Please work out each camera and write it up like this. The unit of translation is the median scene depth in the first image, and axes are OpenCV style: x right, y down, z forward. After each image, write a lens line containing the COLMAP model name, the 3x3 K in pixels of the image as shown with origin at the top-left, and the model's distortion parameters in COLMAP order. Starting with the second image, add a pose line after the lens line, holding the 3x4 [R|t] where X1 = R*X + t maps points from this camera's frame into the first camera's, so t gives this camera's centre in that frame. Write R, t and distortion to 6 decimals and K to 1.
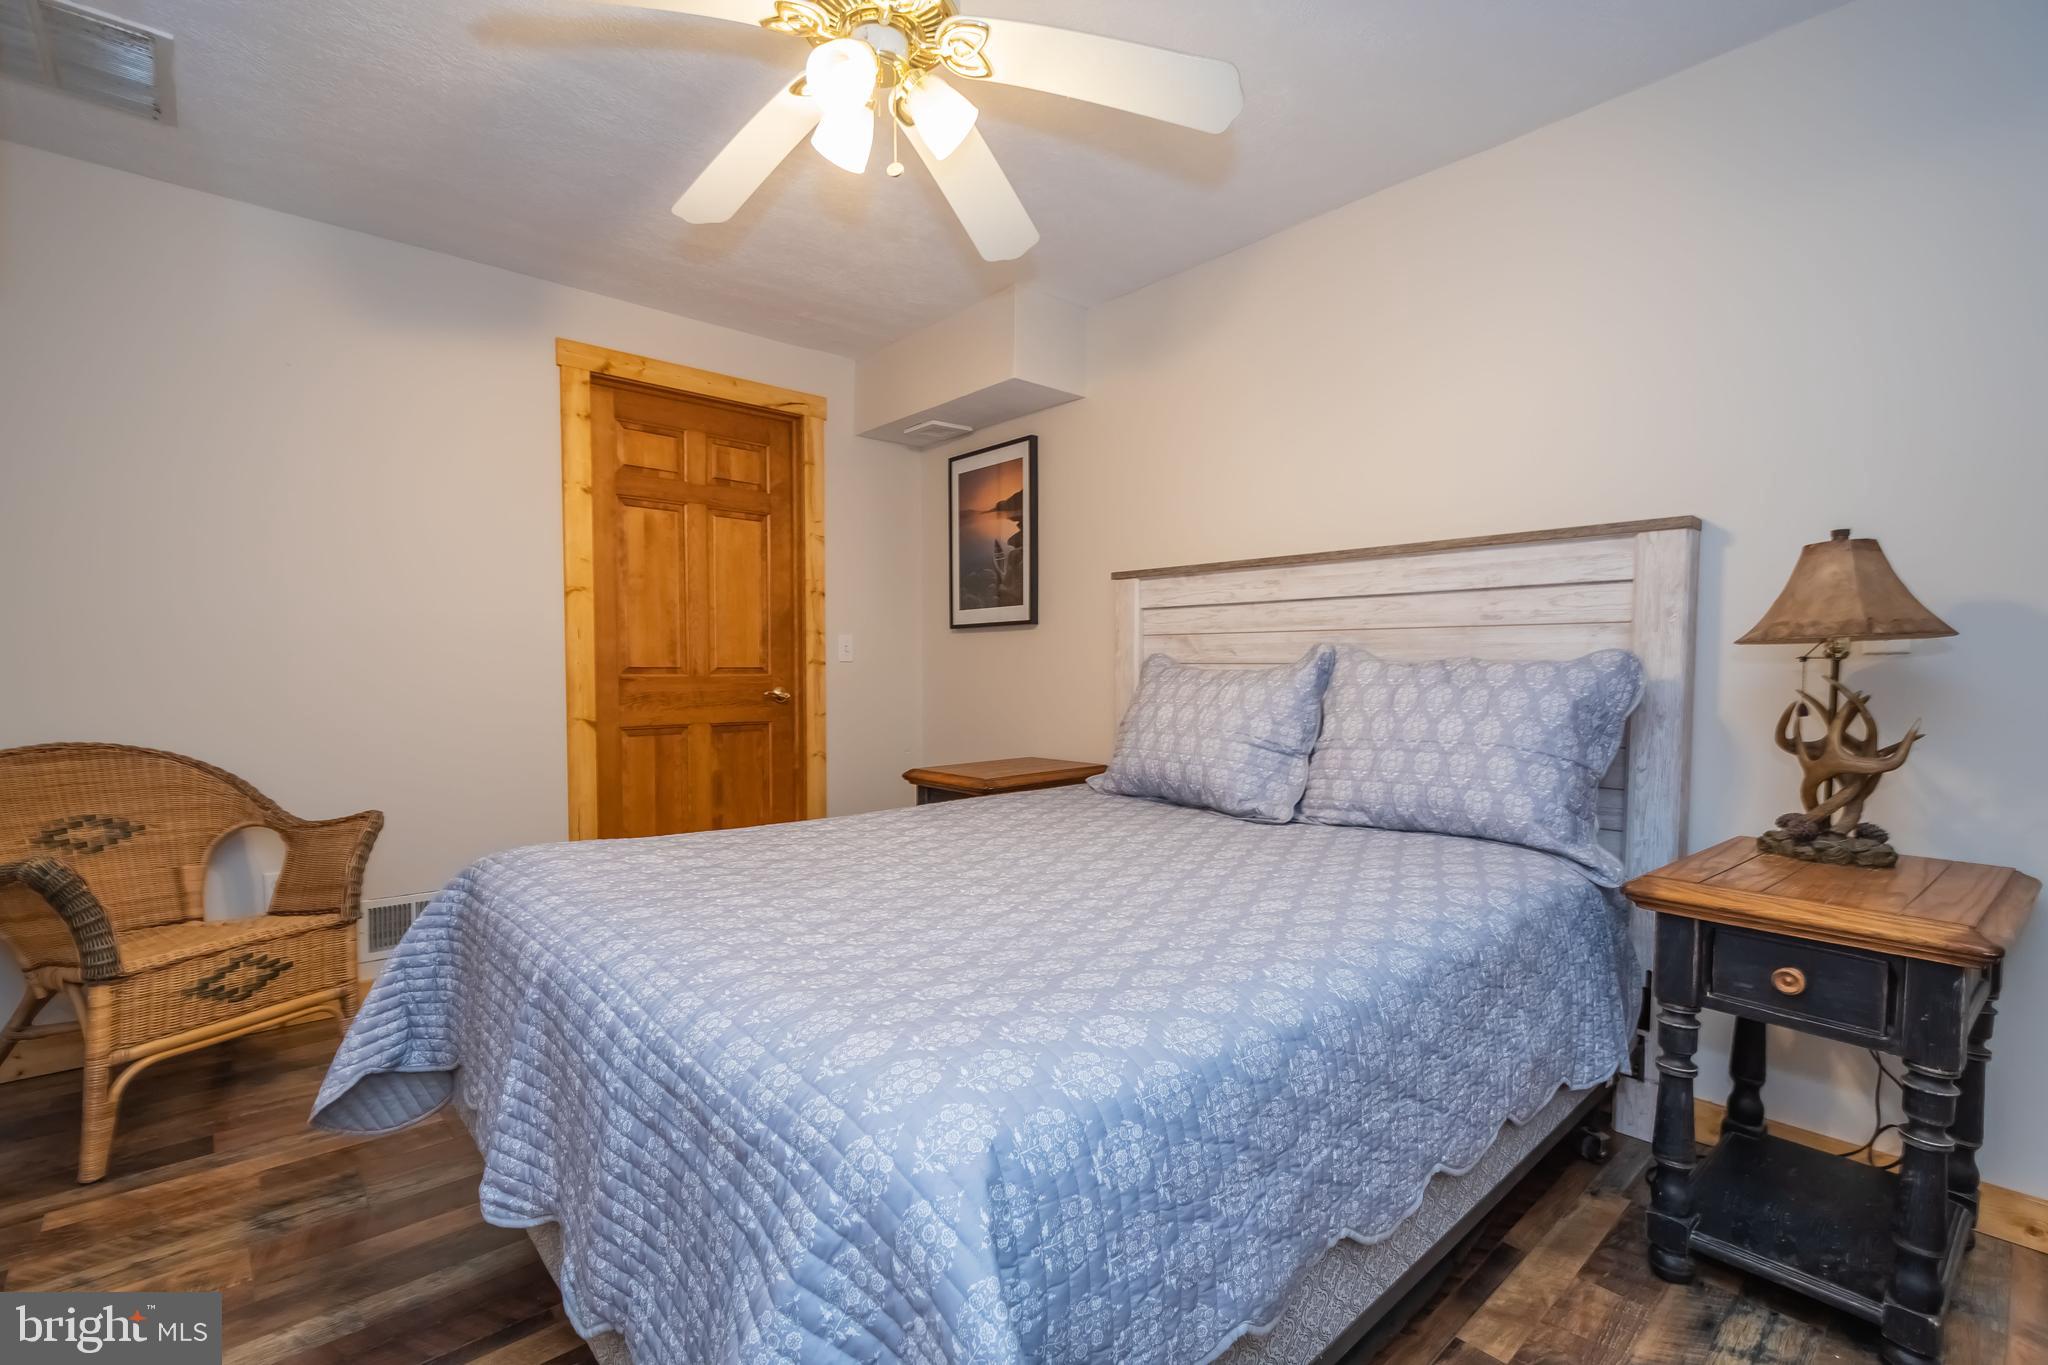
lens RADIAL K [[939.4, 0, 1017.4], [0, 939.4, 670.6], [0, 0, 1]] dist [0.009877, -0.000530]
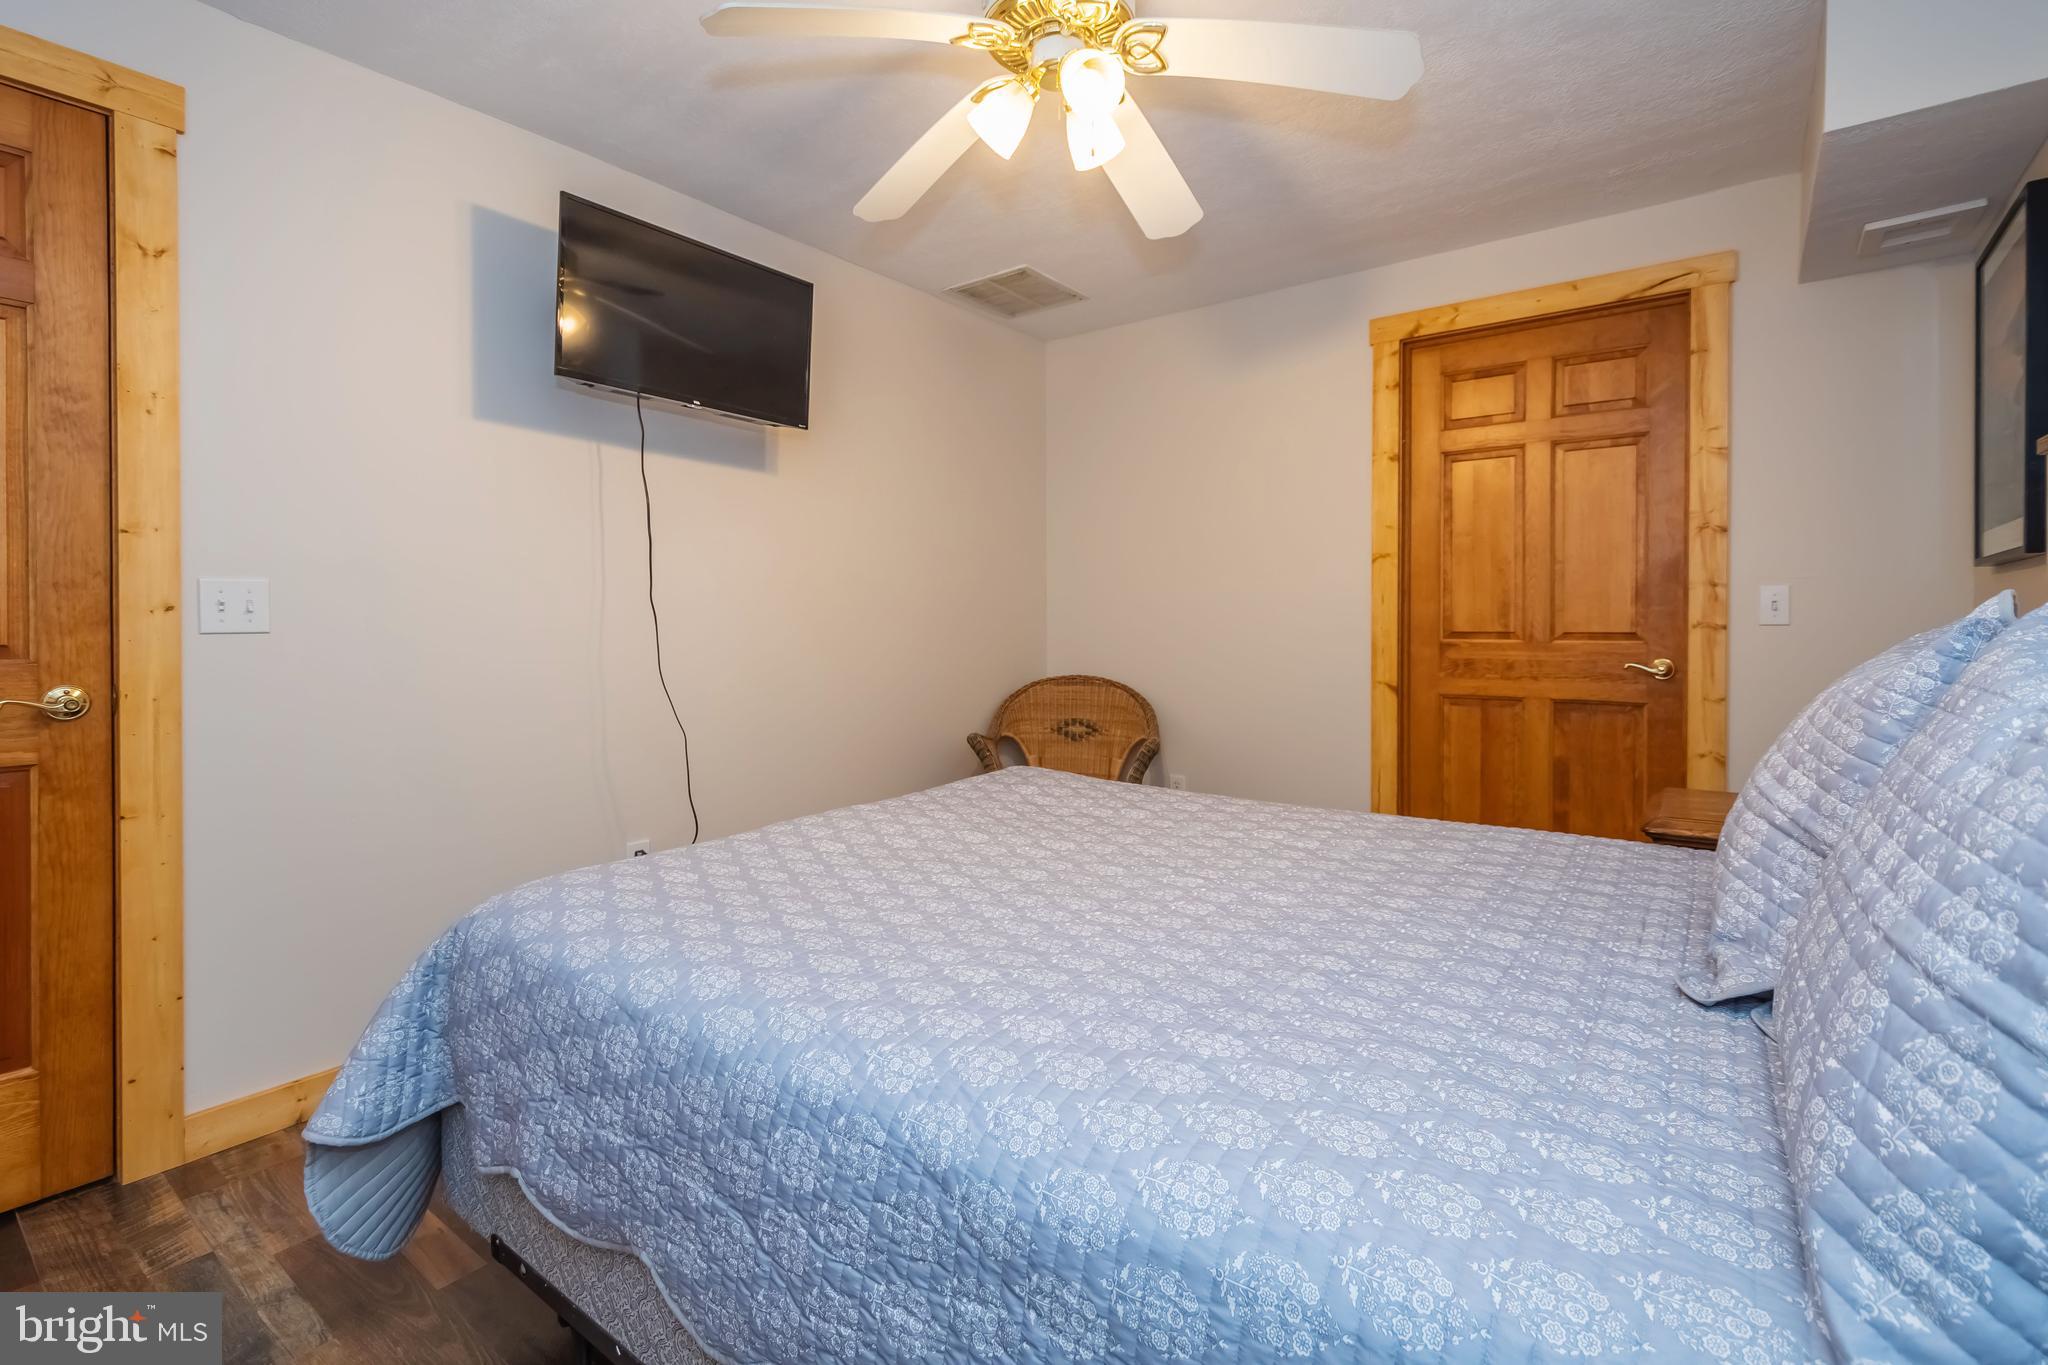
lens RADIAL K [[924.2, 0, 1015.0], [0, 924.2, 627.5], [0, 0, 1]] dist [-0.001671, 0.000102]
pose [[0.184632, -0.002196, -0.982805, 0.410065], [-0.005359, 0.999980, -0.003241, -0.002722], [0.982793, 0.005866, 0.184616, 0.380100]]
